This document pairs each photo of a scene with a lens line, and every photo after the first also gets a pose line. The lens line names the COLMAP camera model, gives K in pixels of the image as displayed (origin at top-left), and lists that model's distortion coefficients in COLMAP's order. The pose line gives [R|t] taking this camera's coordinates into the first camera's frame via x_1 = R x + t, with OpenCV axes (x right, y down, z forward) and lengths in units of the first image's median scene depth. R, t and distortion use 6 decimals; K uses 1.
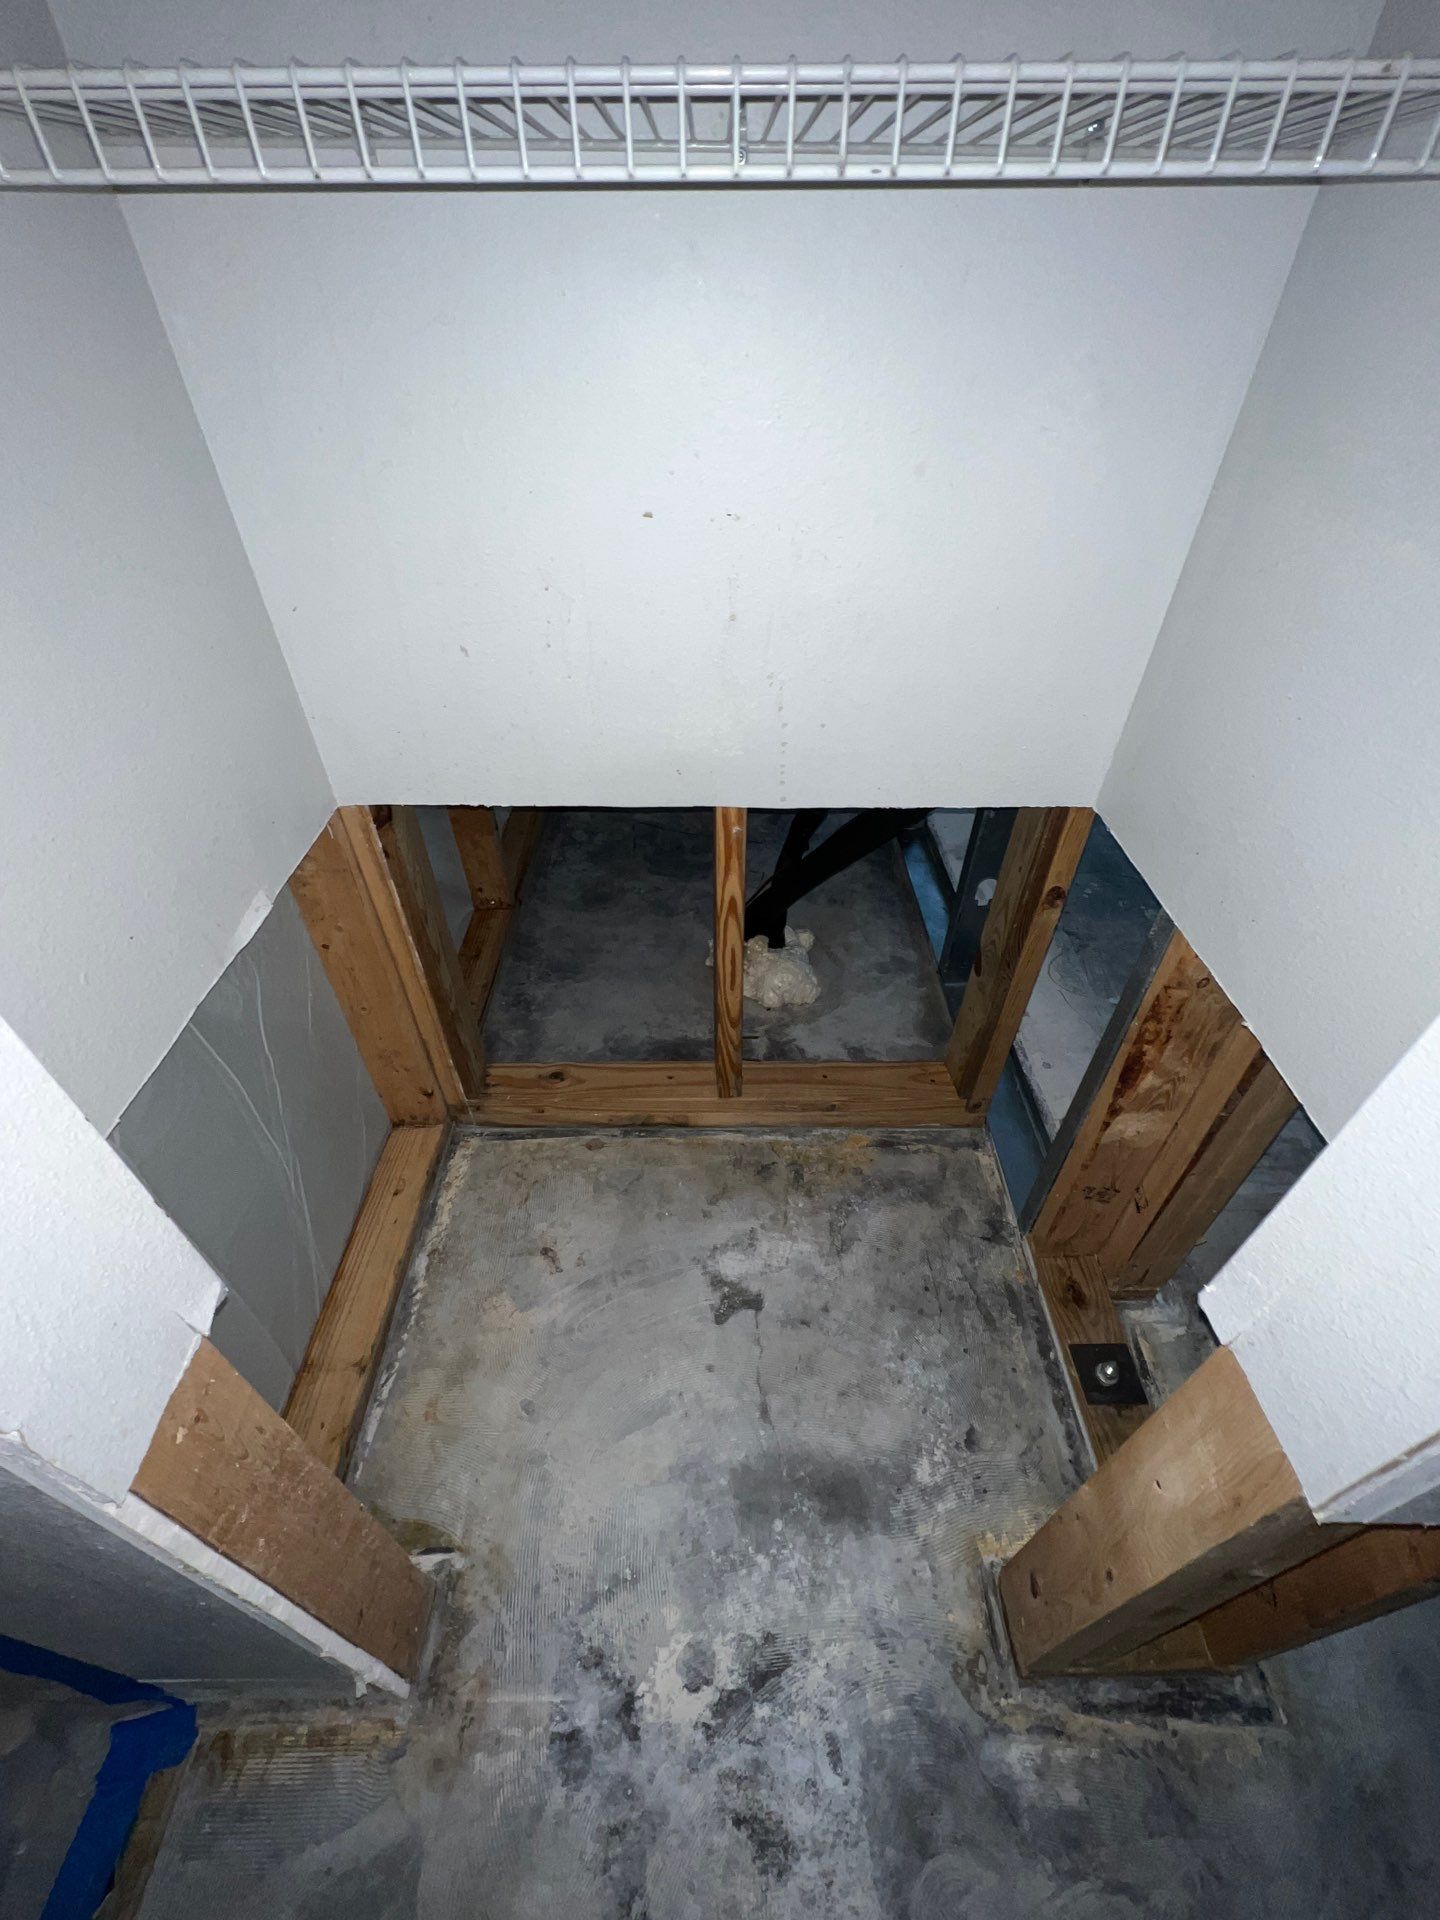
lens RADIAL K [[772.1, 0, 719.9], [0, 772.1, 965.4], [0, 0, 1]] dist [0.003027, -0.000111]
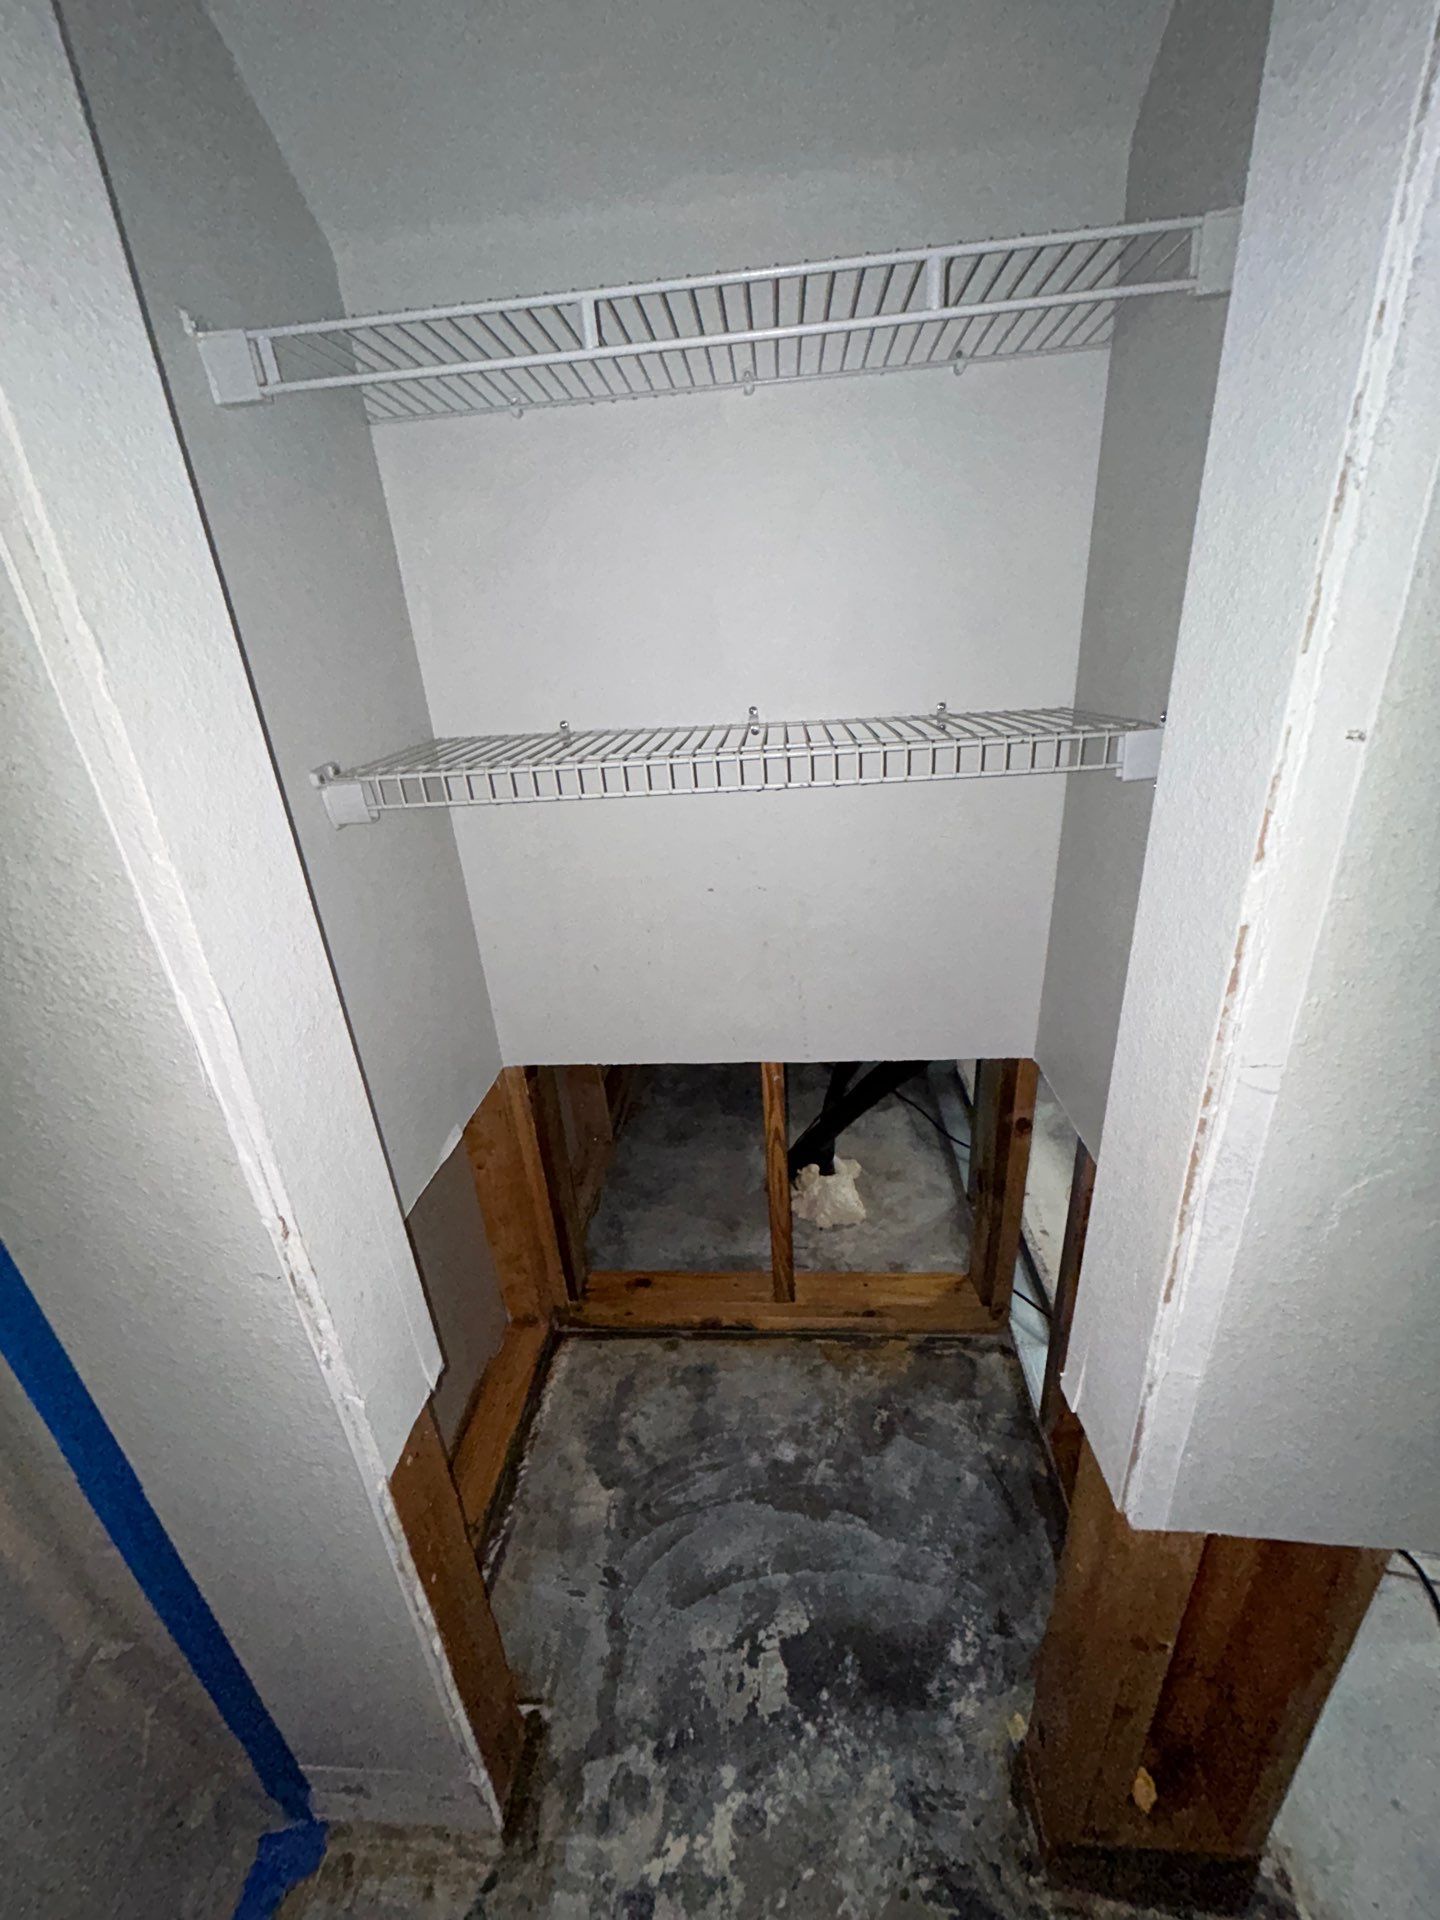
lens RADIAL K [[772.1, 0, 724.8], [0, 772.1, 964.0], [0, 0, 1]] dist [0.003027, -0.000111]
pose [[0.994274, -0.031379, -0.102151, 0.076879], [-0.002023, 0.950219, -0.311577, 0.063111], [0.106843, 0.310000, 0.944714, -0.392851]]
